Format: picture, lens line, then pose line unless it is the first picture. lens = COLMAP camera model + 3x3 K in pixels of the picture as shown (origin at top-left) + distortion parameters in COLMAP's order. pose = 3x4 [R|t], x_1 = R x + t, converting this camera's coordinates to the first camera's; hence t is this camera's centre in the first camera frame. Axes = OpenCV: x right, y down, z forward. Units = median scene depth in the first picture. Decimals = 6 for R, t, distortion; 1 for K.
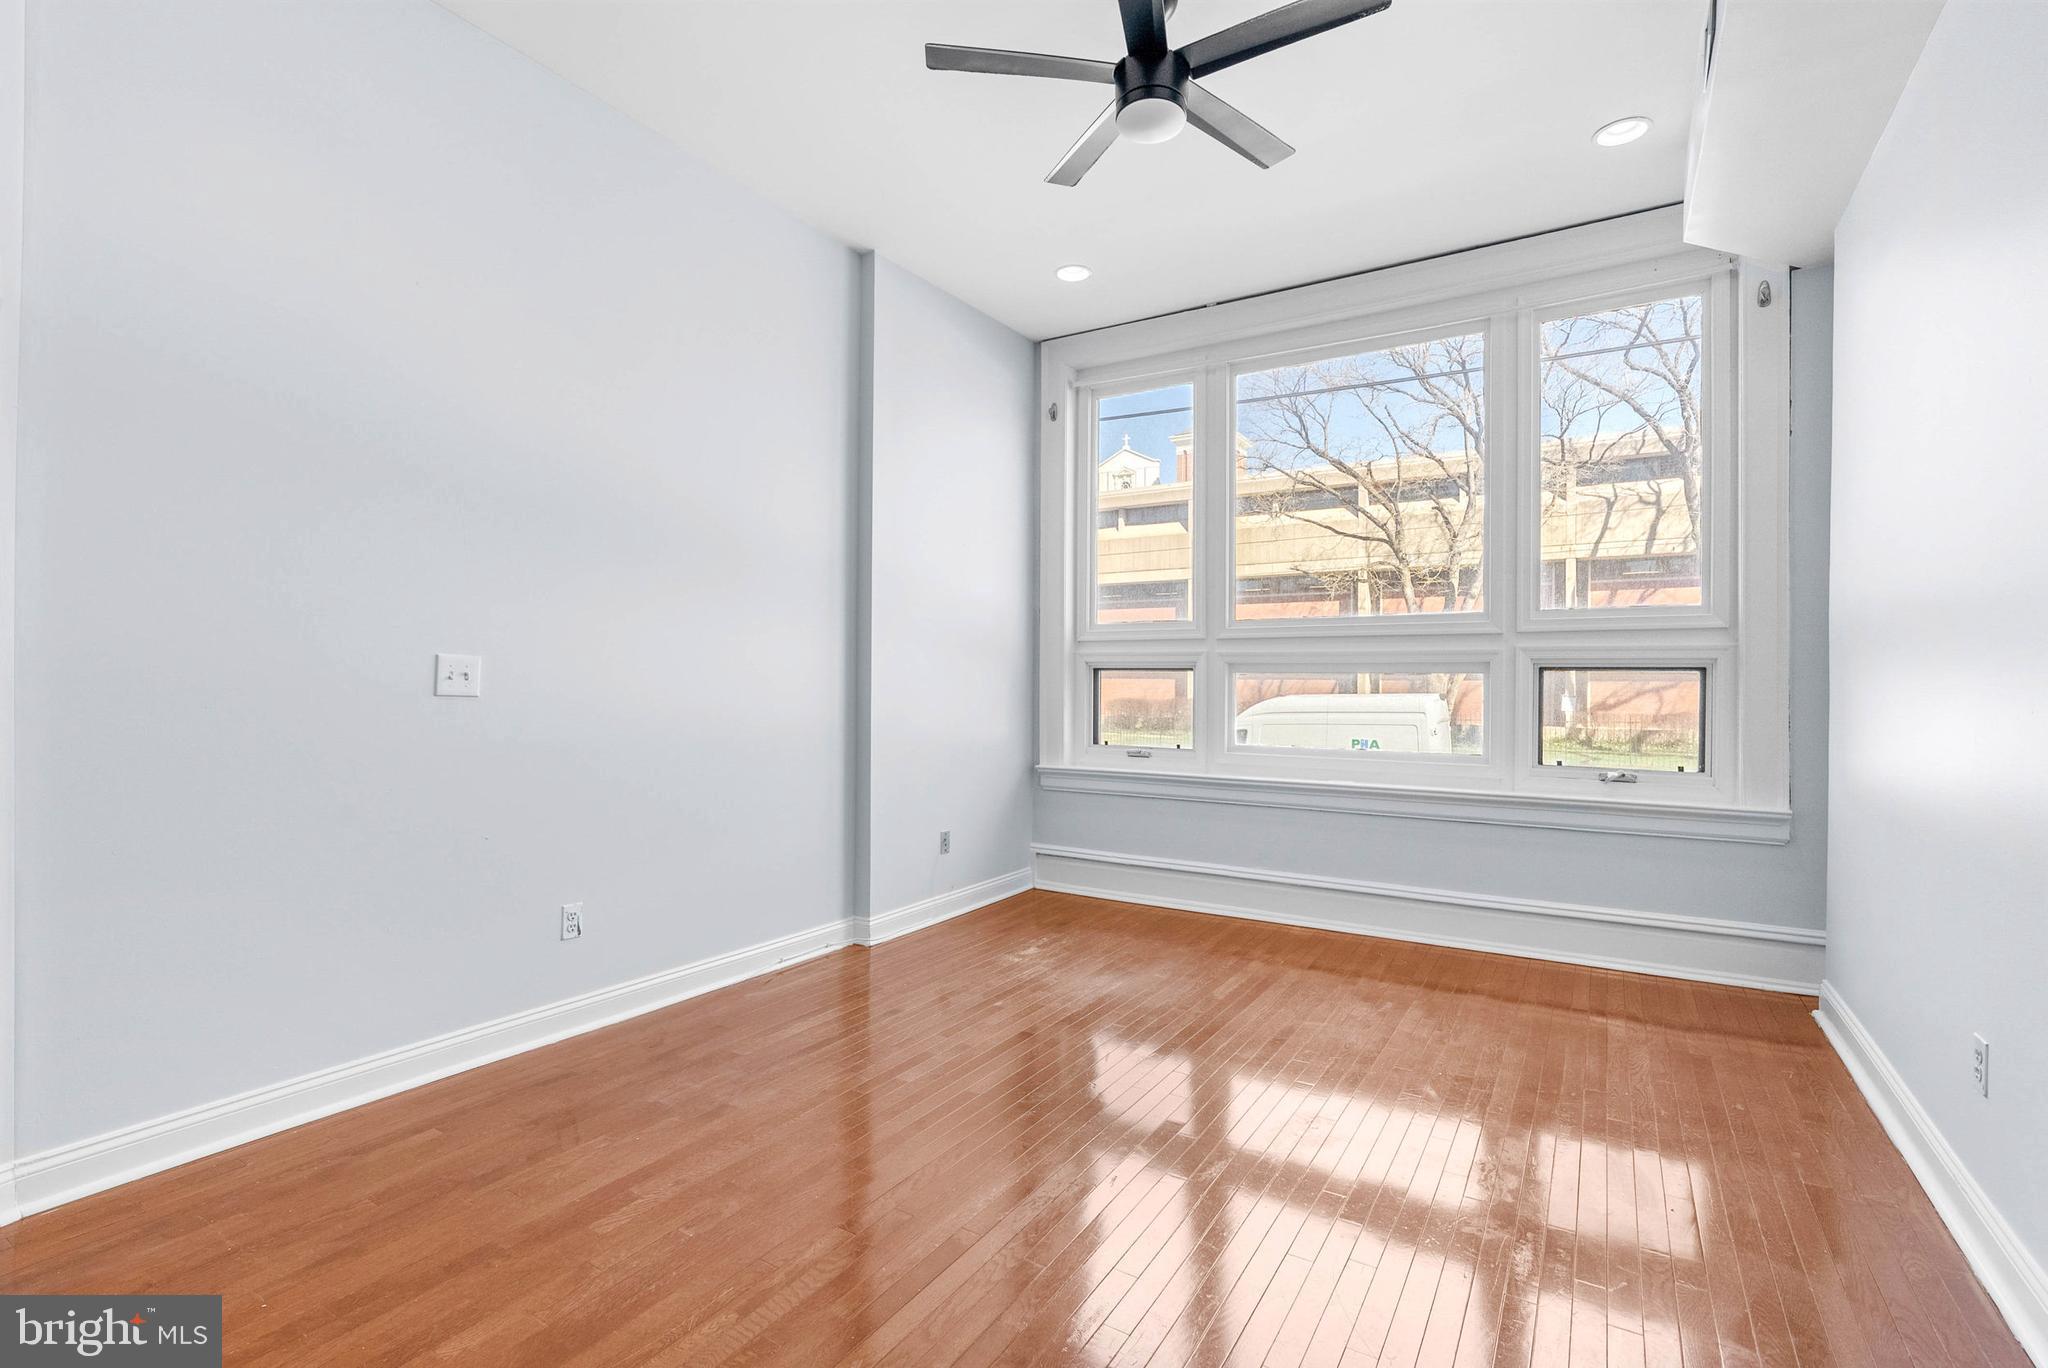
lens RADIAL K [[920.3, 0, 1036.2], [0, 920.3, 677.1], [0, 0, 1]] dist [-0.009368, 0.001939]
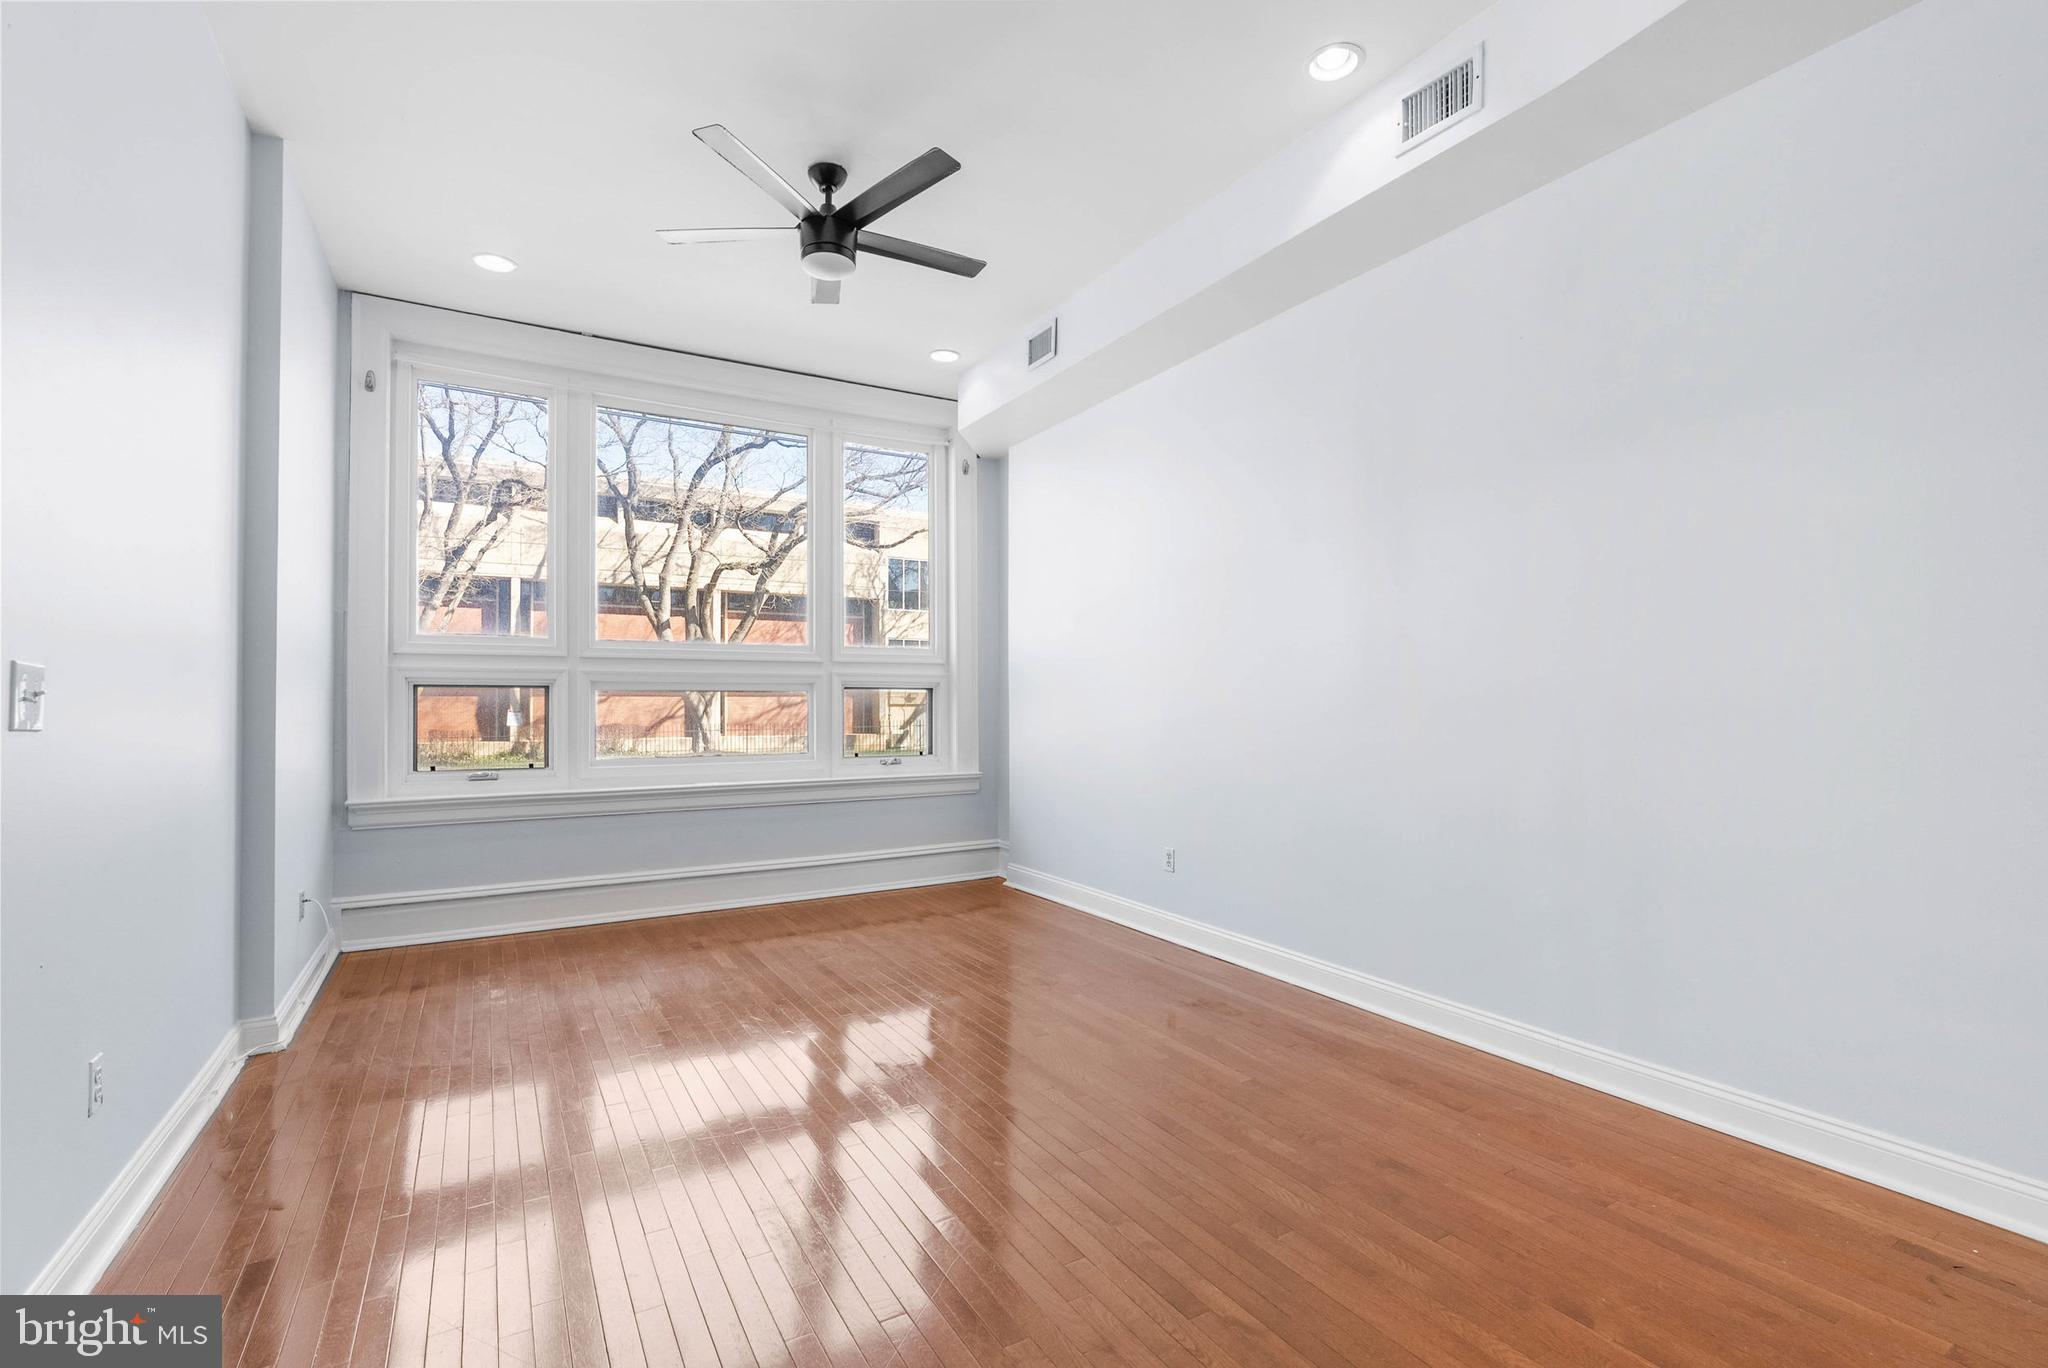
lens RADIAL K [[920.3, 0, 1020.9], [0, 920.3, 670.4], [0, 0, 1]] dist [-0.009368, 0.001939]
pose [[0.471644, 0.021096, 0.881537, -0.556090], [0.000179, 0.999711, -0.024020, -0.002460], [-0.881789, 0.011487, 0.471504, 0.098283]]
